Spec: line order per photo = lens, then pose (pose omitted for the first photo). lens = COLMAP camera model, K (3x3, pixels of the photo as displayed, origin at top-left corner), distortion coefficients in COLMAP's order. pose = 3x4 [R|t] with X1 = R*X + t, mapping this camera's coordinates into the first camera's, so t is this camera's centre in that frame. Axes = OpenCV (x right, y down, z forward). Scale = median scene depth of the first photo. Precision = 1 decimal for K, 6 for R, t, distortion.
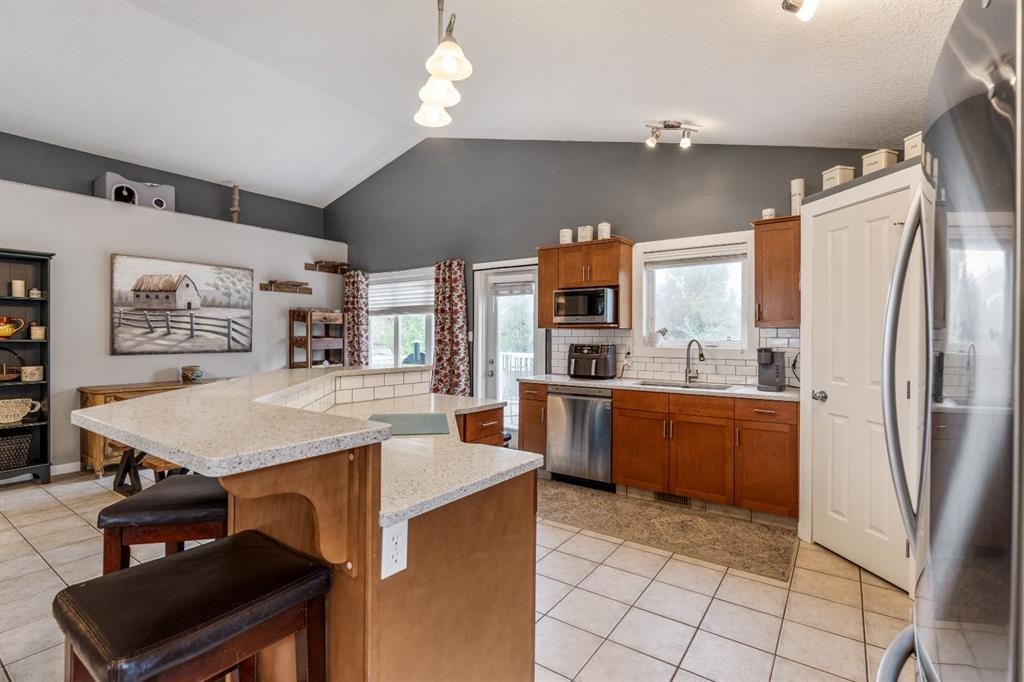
lens RADIAL K [[470.5, 0, 513.8], [0, 470.5, 338.4], [0, 0, 1]] dist [-0.010407, 0.001299]
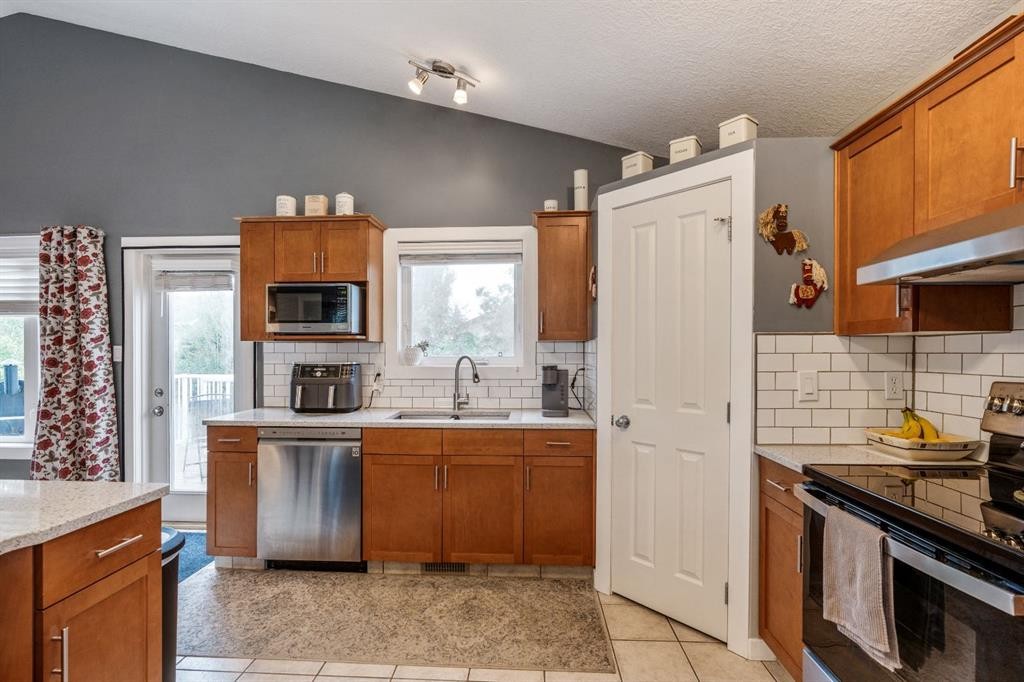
lens RADIAL K [[470.5, 0, 503.7], [0, 470.5, 355.0], [0, 0, 1]] dist [-0.010407, 0.001299]
pose [[0.847229, -0.008118, 0.531166, 0.018175], [0.006898, 0.999967, 0.004279, -0.002223], [-0.531183, 0.000039, 0.847257, 0.303320]]
